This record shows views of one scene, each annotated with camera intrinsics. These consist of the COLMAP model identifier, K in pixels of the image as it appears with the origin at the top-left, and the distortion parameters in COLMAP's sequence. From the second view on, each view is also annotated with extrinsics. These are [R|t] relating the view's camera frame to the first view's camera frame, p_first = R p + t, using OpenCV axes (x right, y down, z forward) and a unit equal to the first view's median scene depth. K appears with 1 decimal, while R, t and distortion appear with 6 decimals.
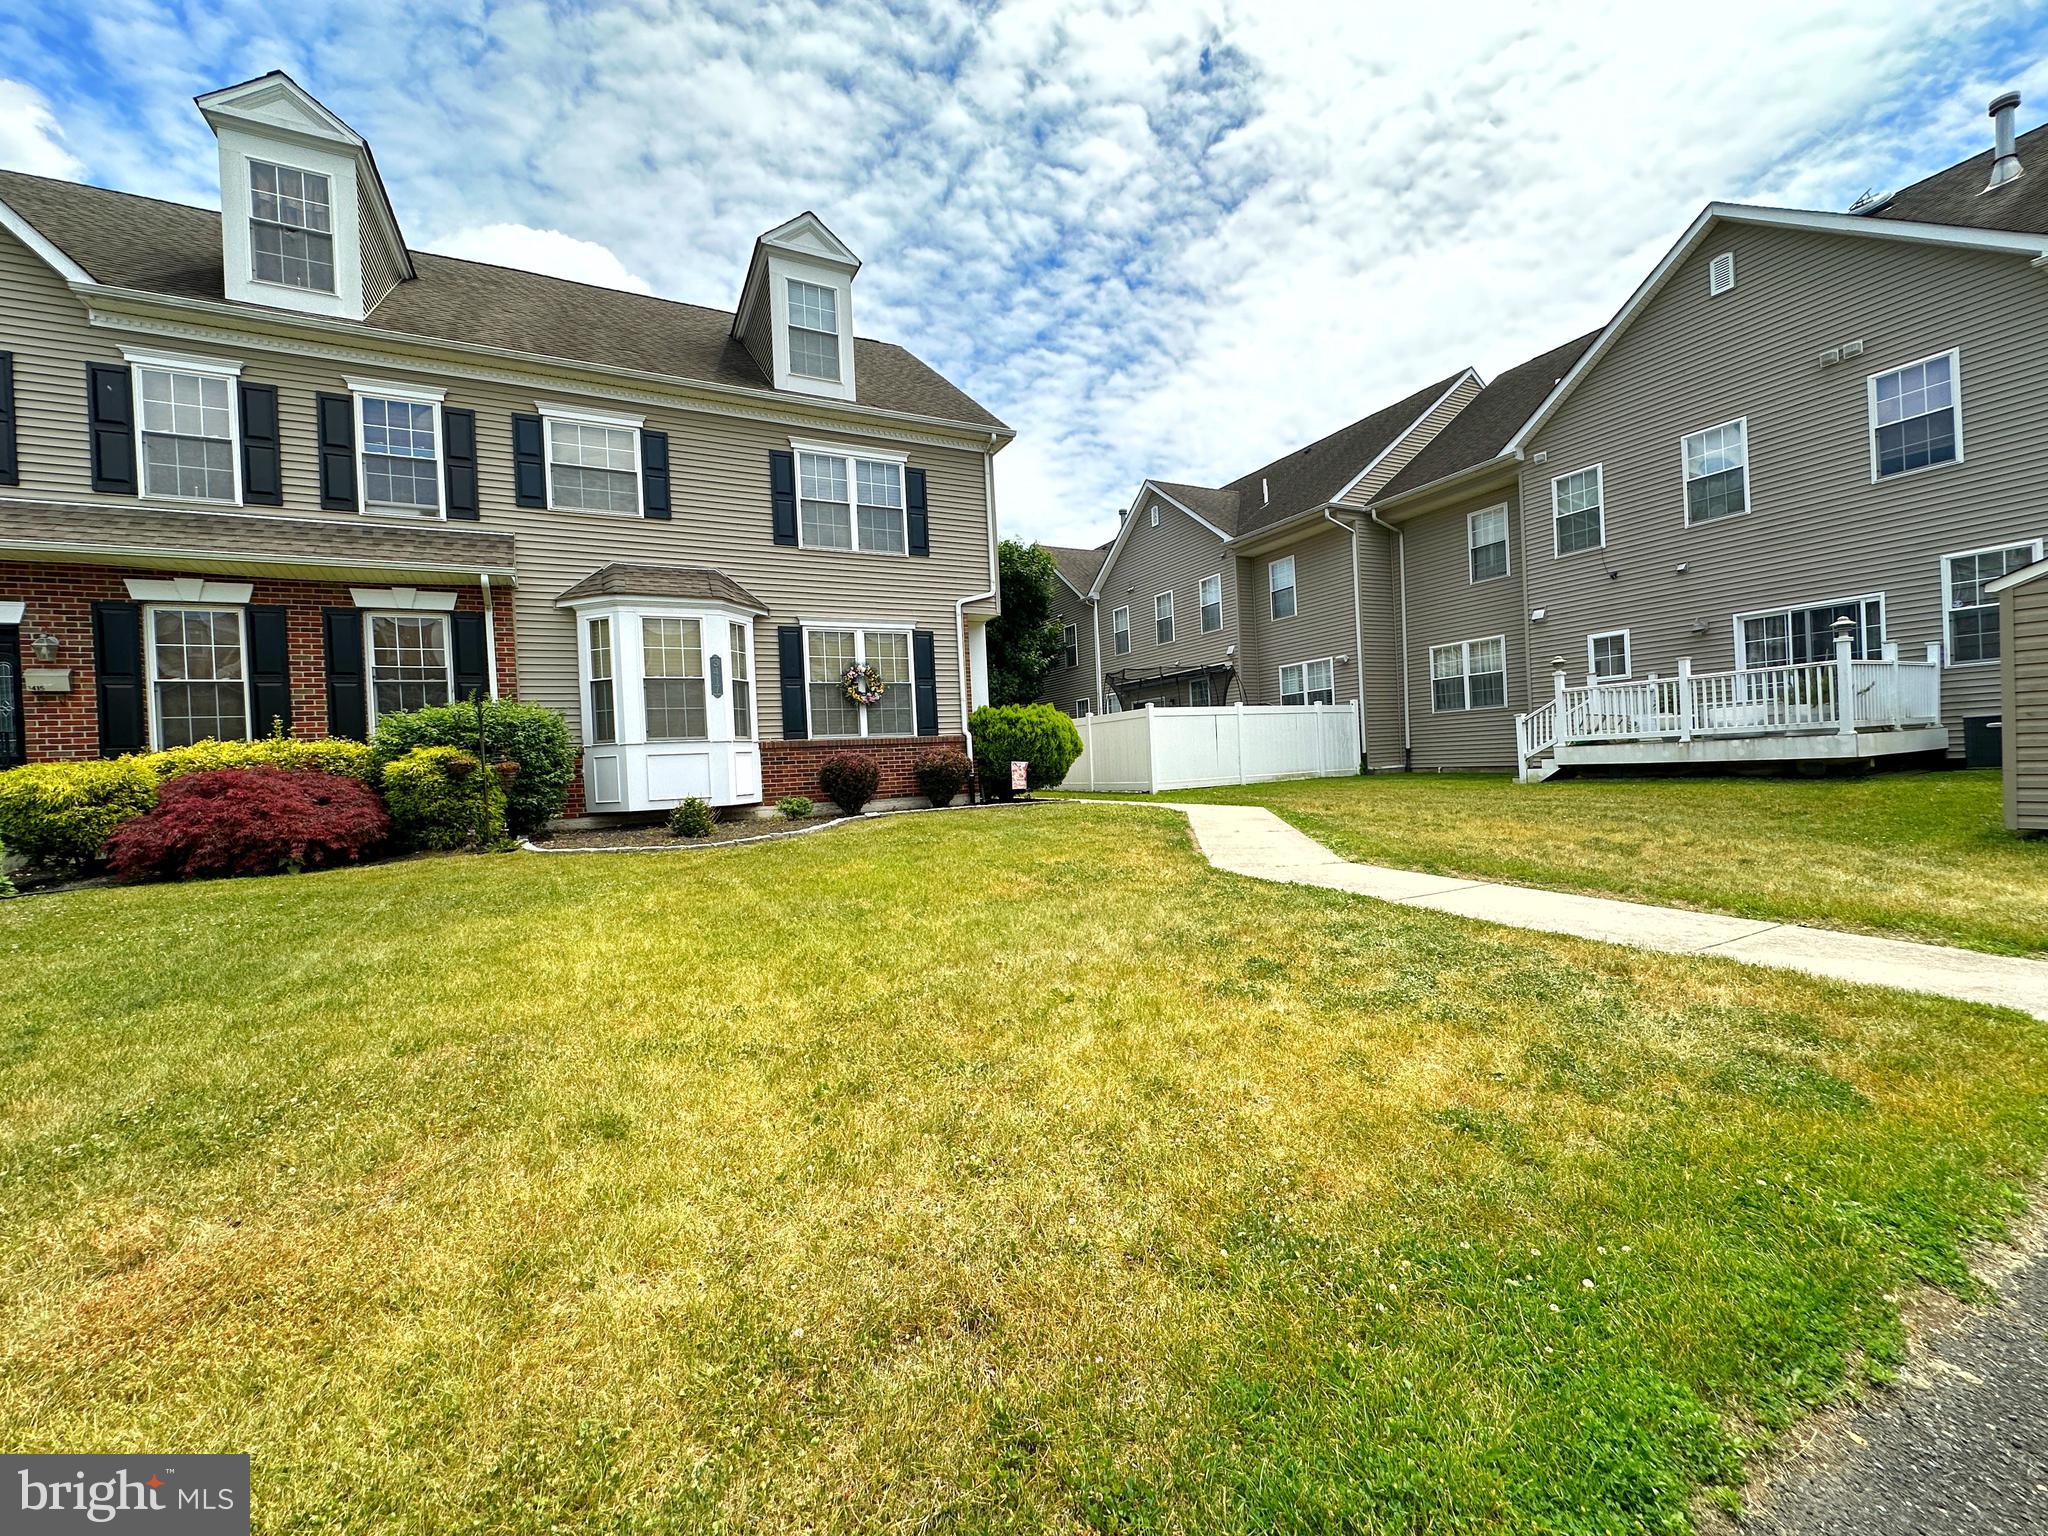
lens RADIAL K [[818.2, 0, 1016.1], [0, 818.2, 775.4], [0, 0, 1]] dist [-0.002768, -0.000313]
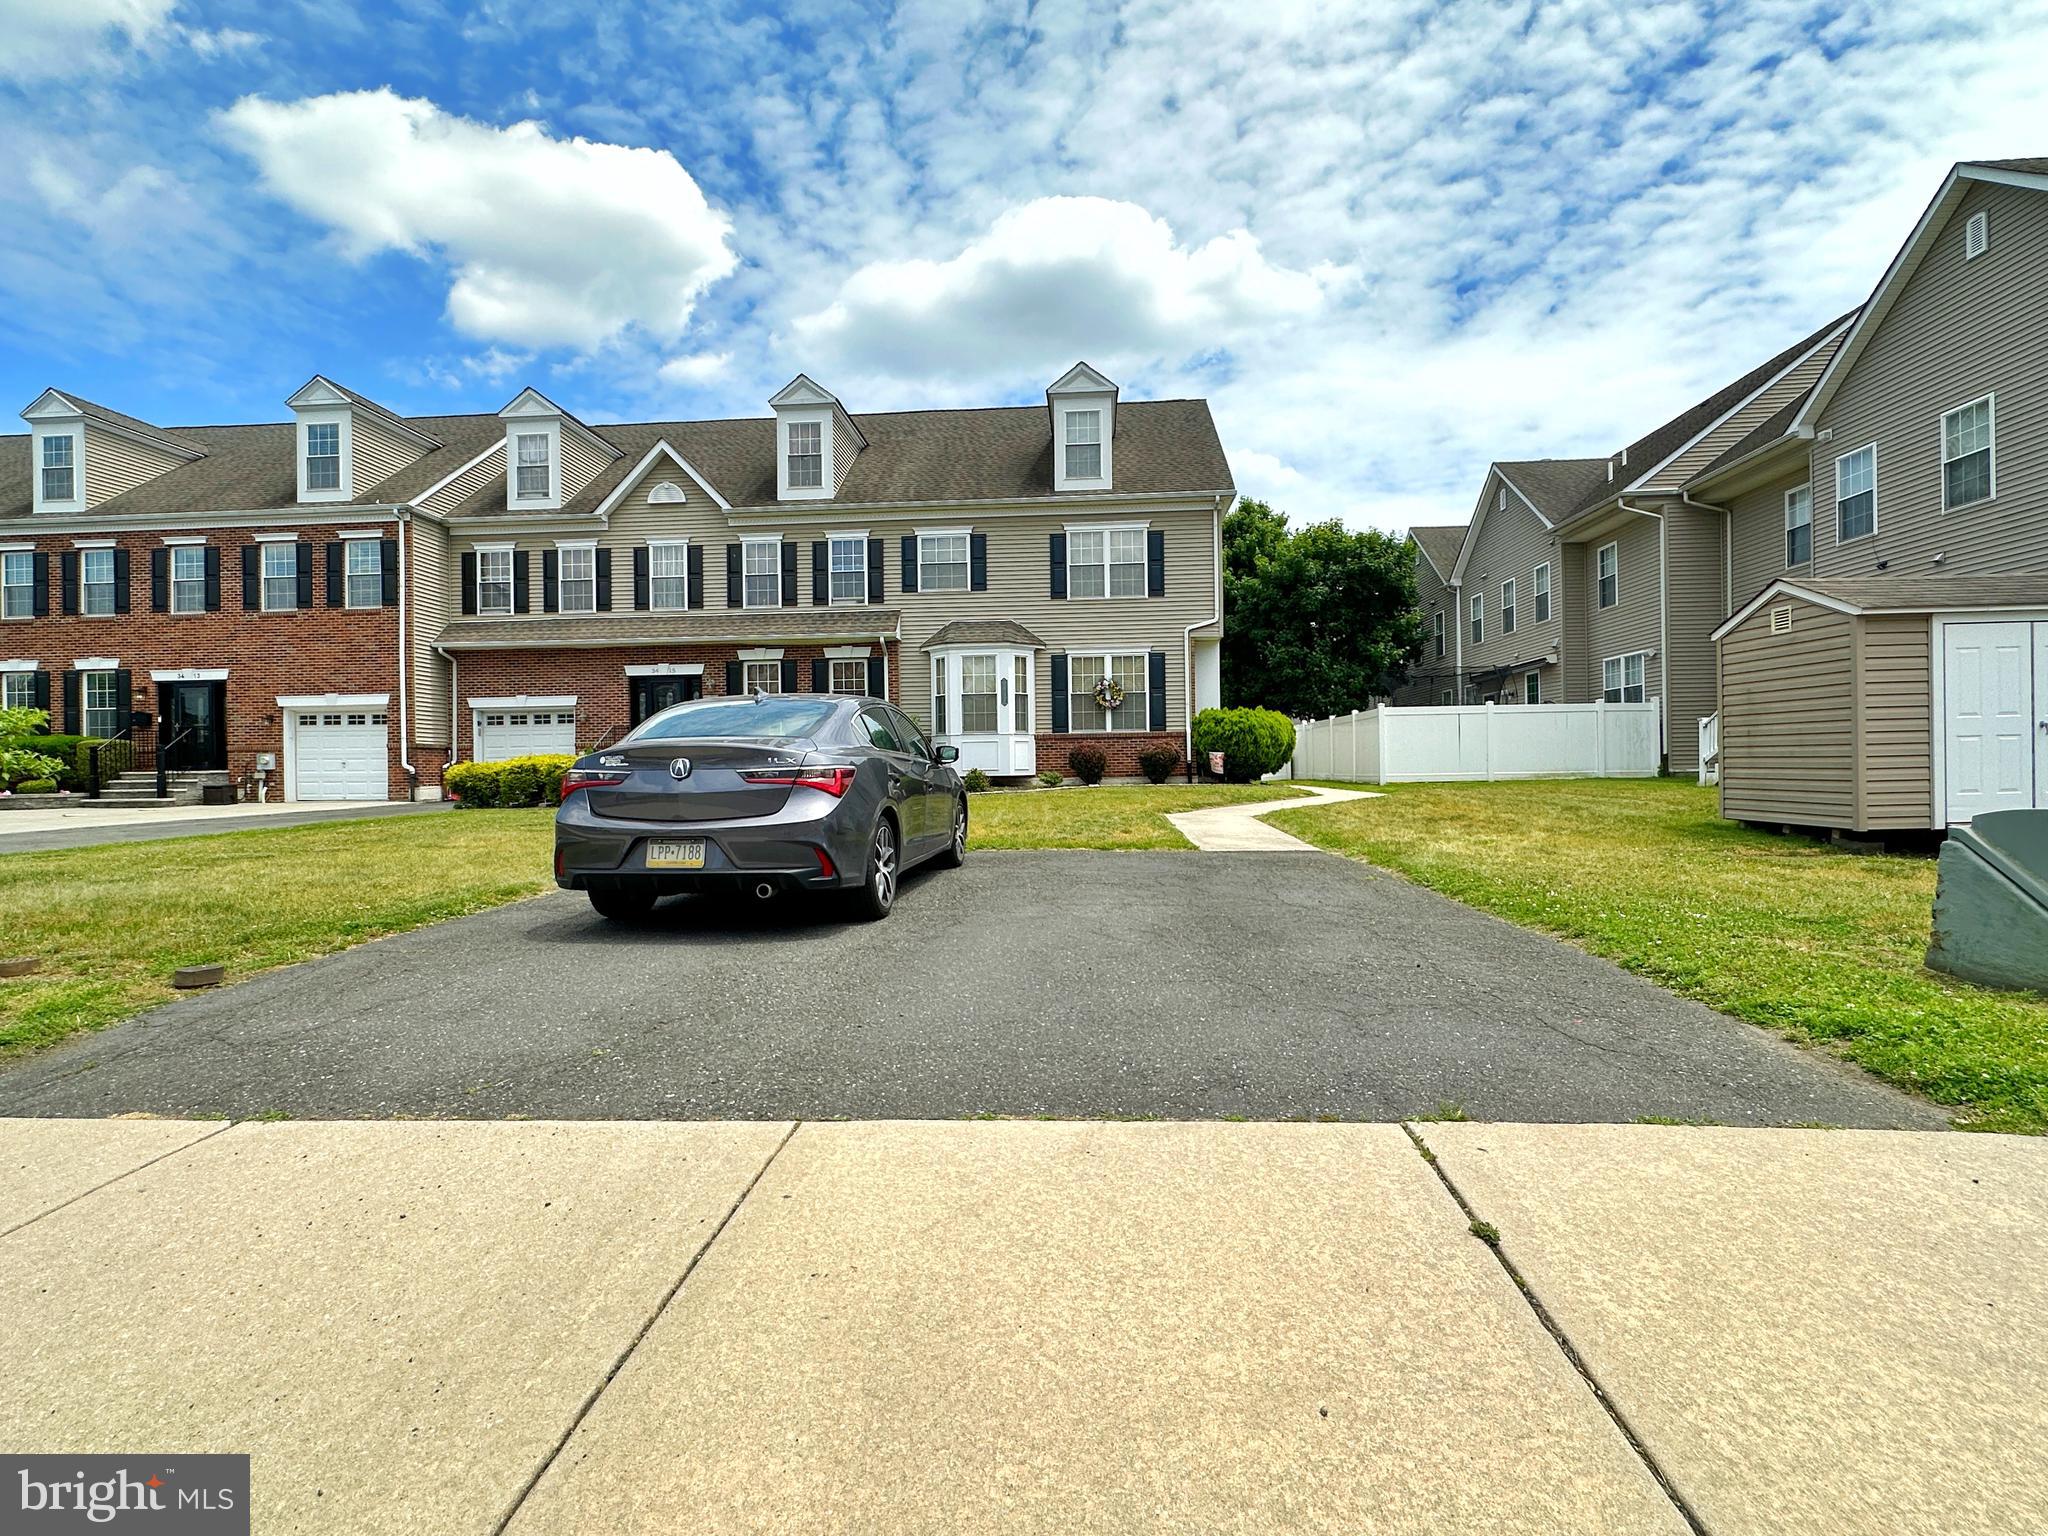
lens RADIAL K [[956.0, 0, 1032.6], [0, 956.0, 779.7], [0, 0, 1]] dist [-0.005378, -0.002059]
pose [[0.850697, 0.042653, -0.523923, 0.532554], [-0.033074, 0.999071, 0.027634, -0.005752], [0.524615, -0.006180, 0.851317, -0.430266]]
